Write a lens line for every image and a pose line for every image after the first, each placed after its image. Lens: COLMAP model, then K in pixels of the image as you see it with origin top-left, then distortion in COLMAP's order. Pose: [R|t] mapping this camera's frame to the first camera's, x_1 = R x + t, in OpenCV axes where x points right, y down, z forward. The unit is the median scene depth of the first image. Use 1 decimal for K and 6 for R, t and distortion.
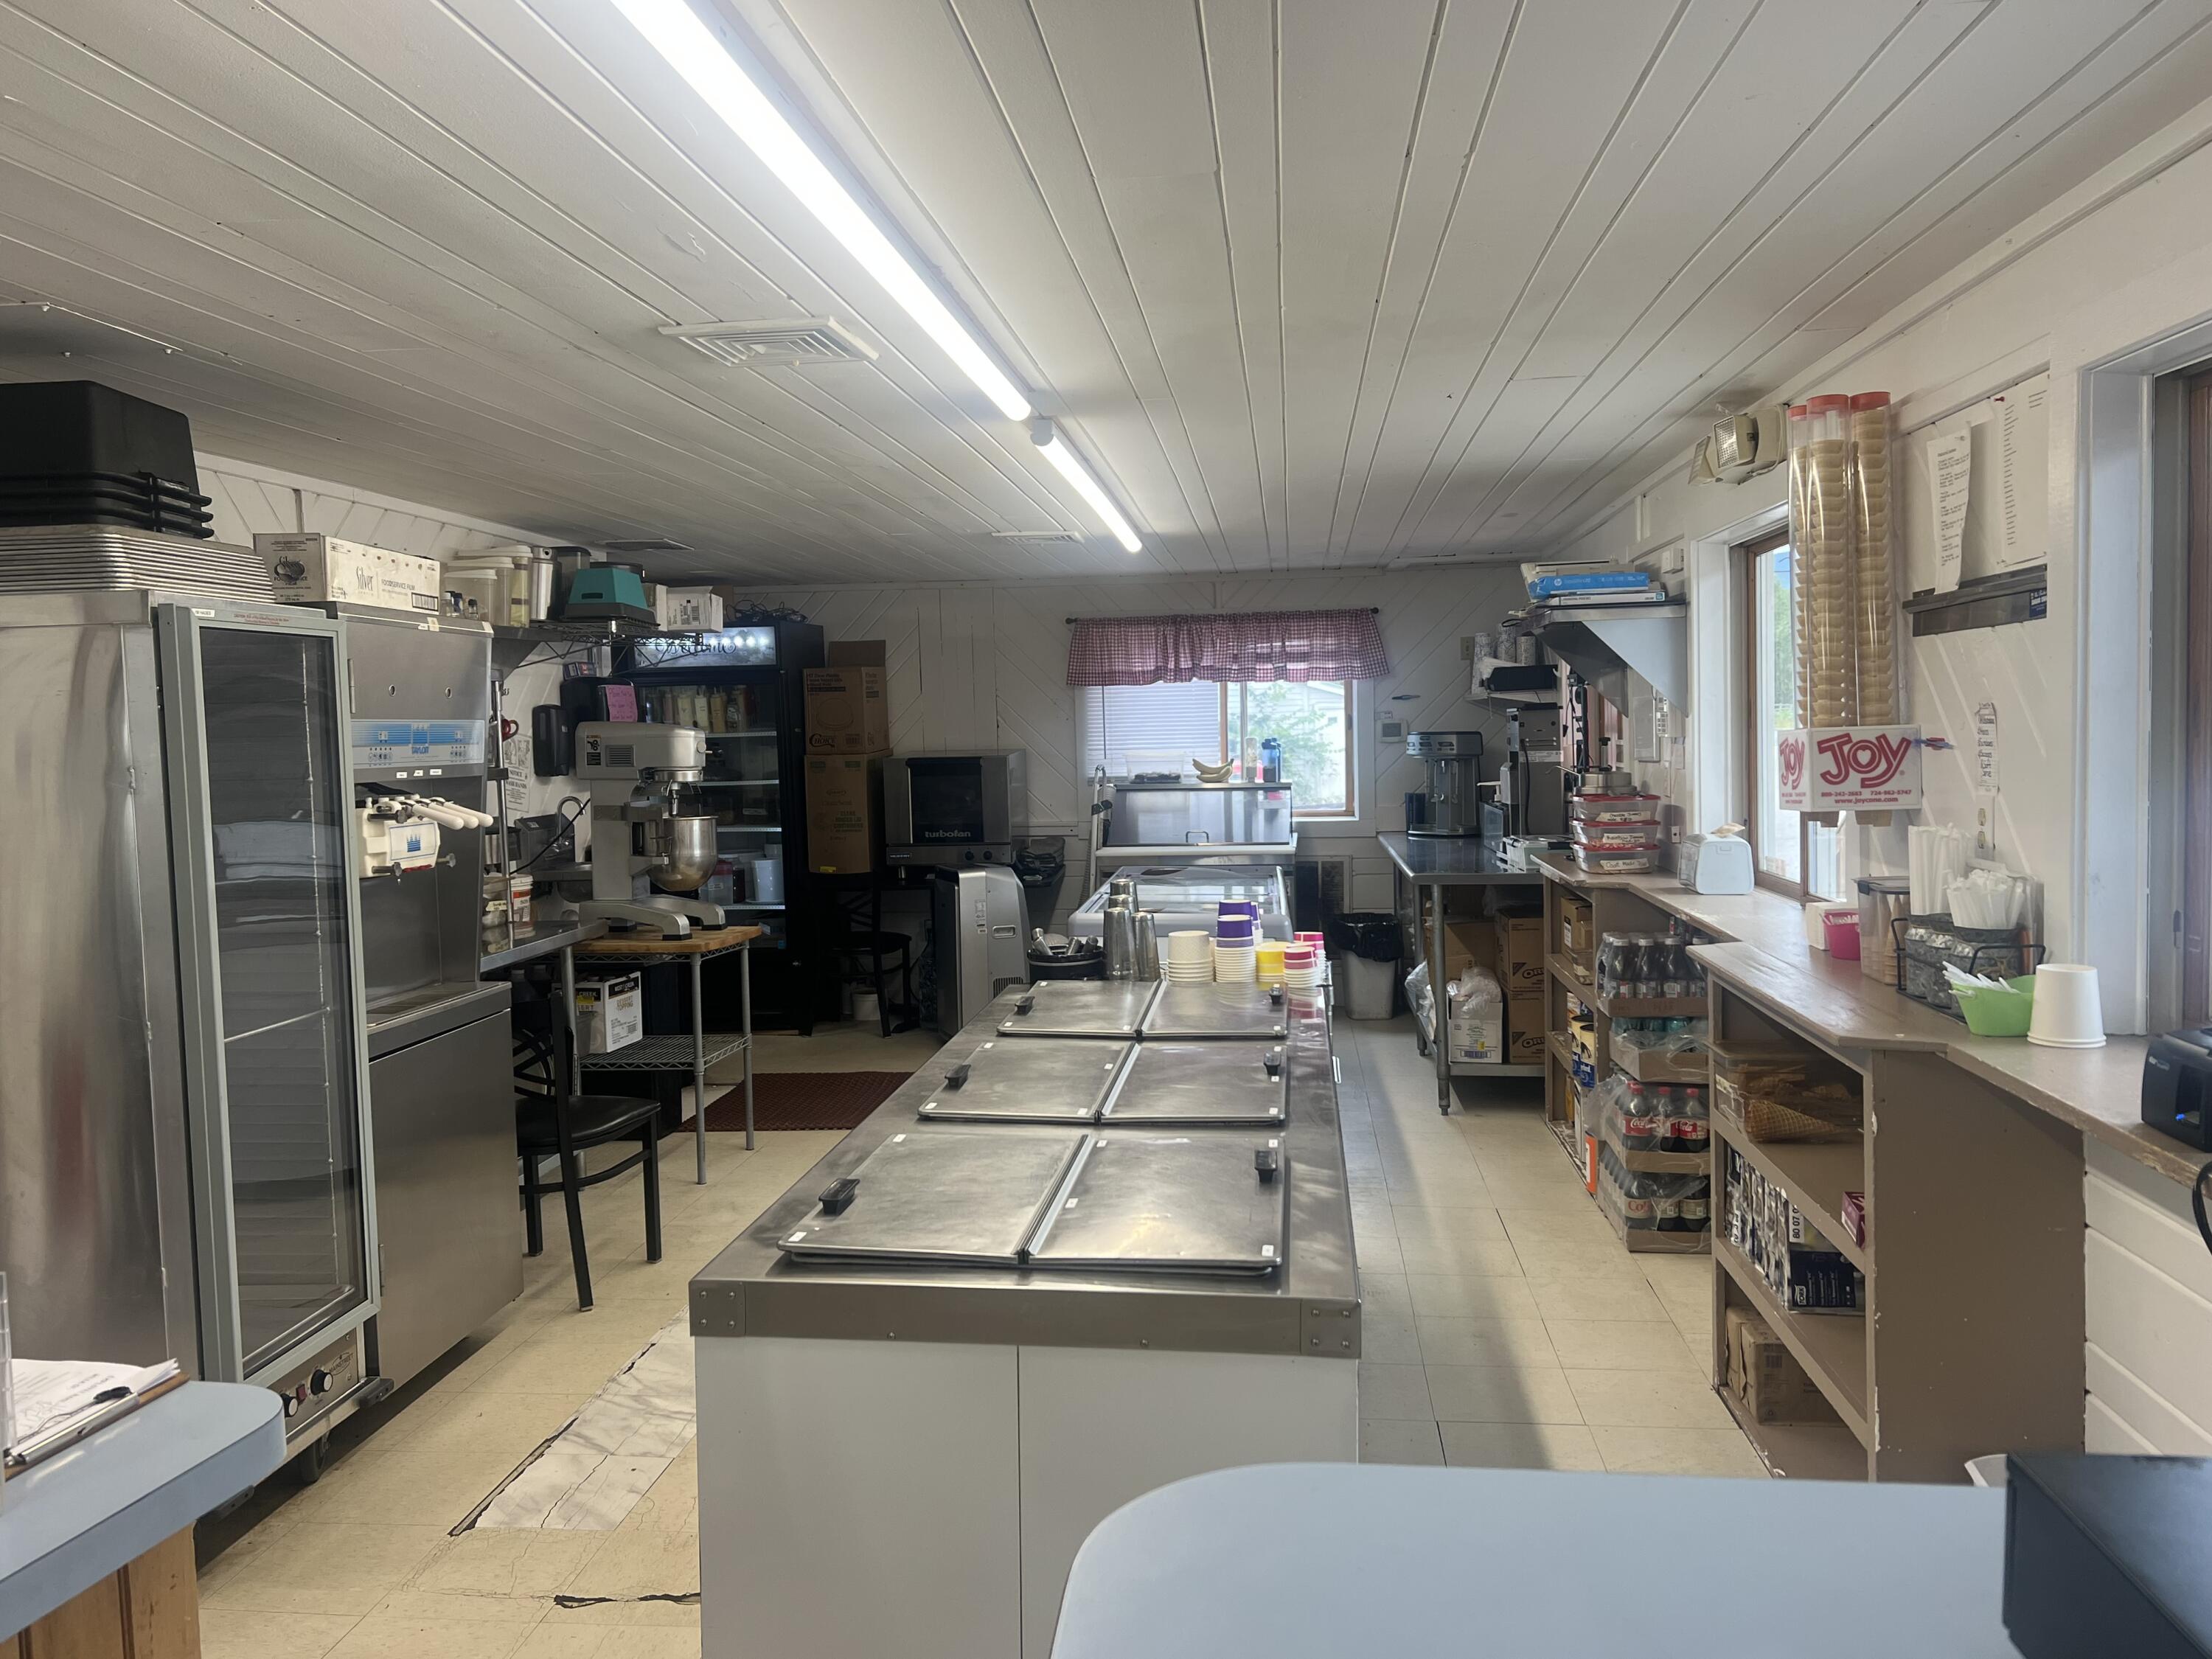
lens RADIAL K [[1683.1, 0, 1106.0], [0, 1683.1, 829.5], [0, 0, 1]] dist [0.091011, -0.097844]
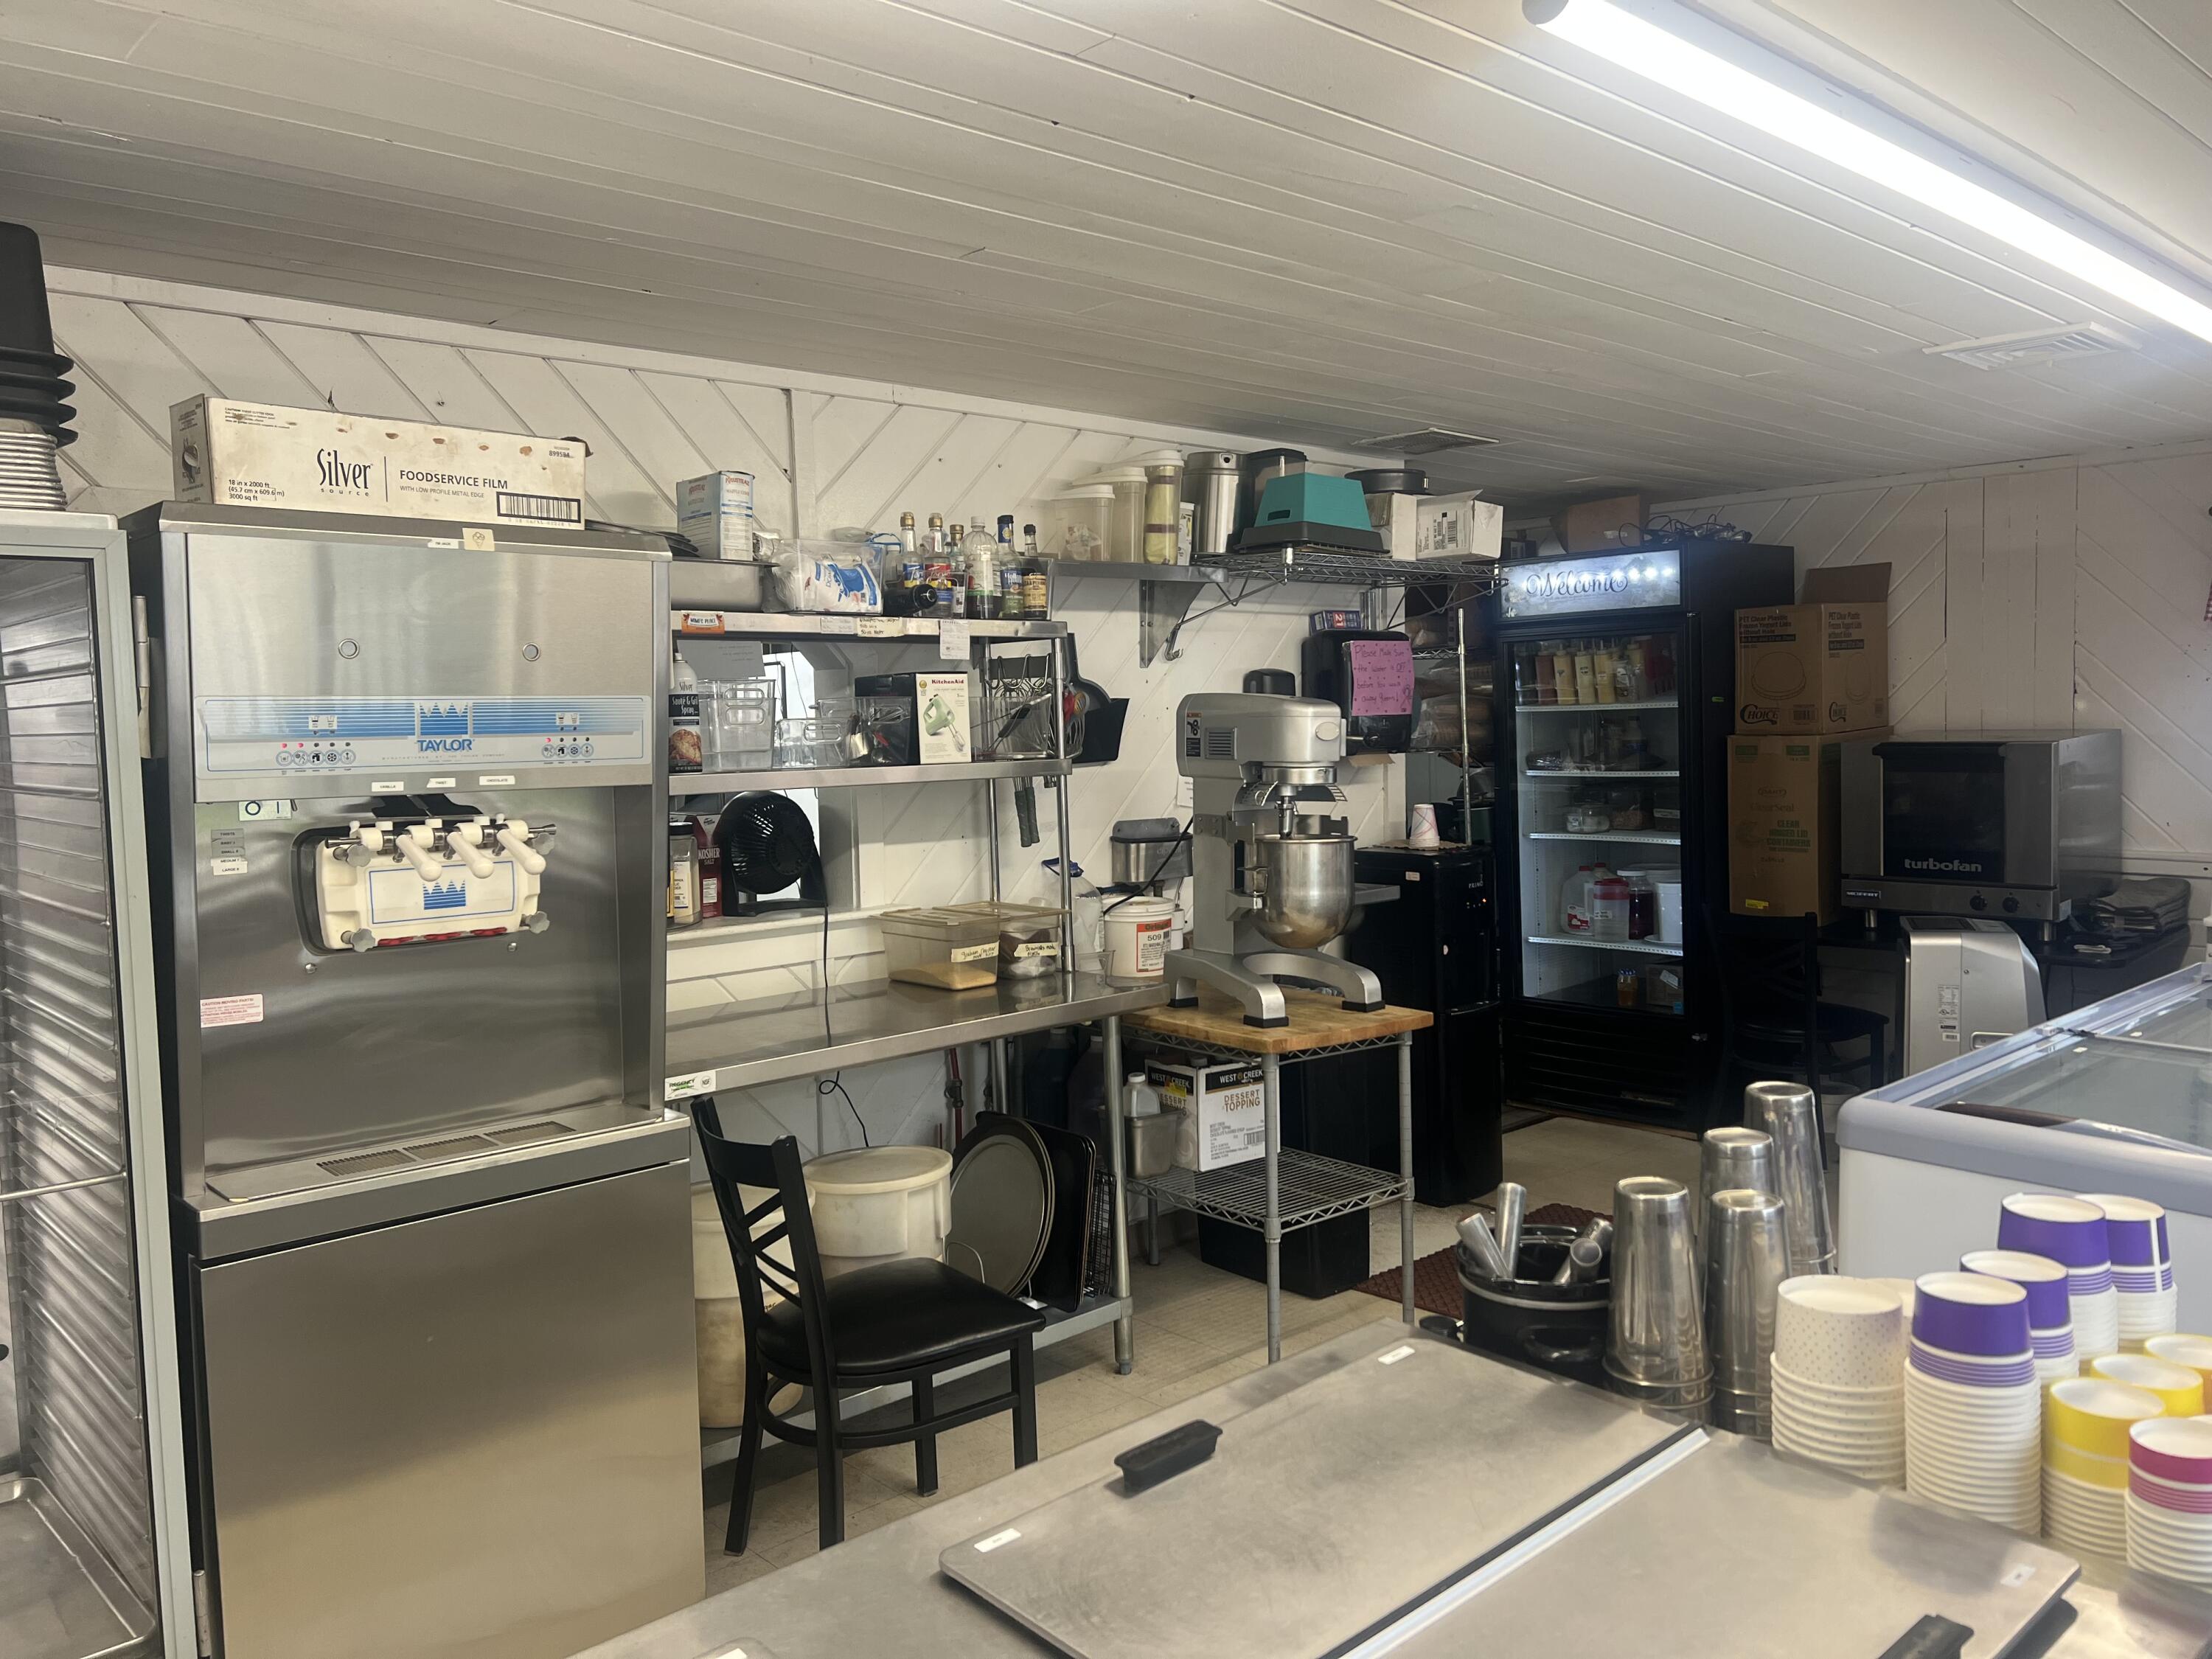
lens RADIAL K [[1683.1, 0, 1106.0], [0, 1683.1, 829.5], [0, 0, 1]] dist [0.091011, -0.097844]
pose [[0.757636, 0.050732, -0.650703, 0.109534], [-0.036764, 0.998709, 0.035059, -0.028110], [0.651641, -0.002639, 0.758523, 0.415632]]
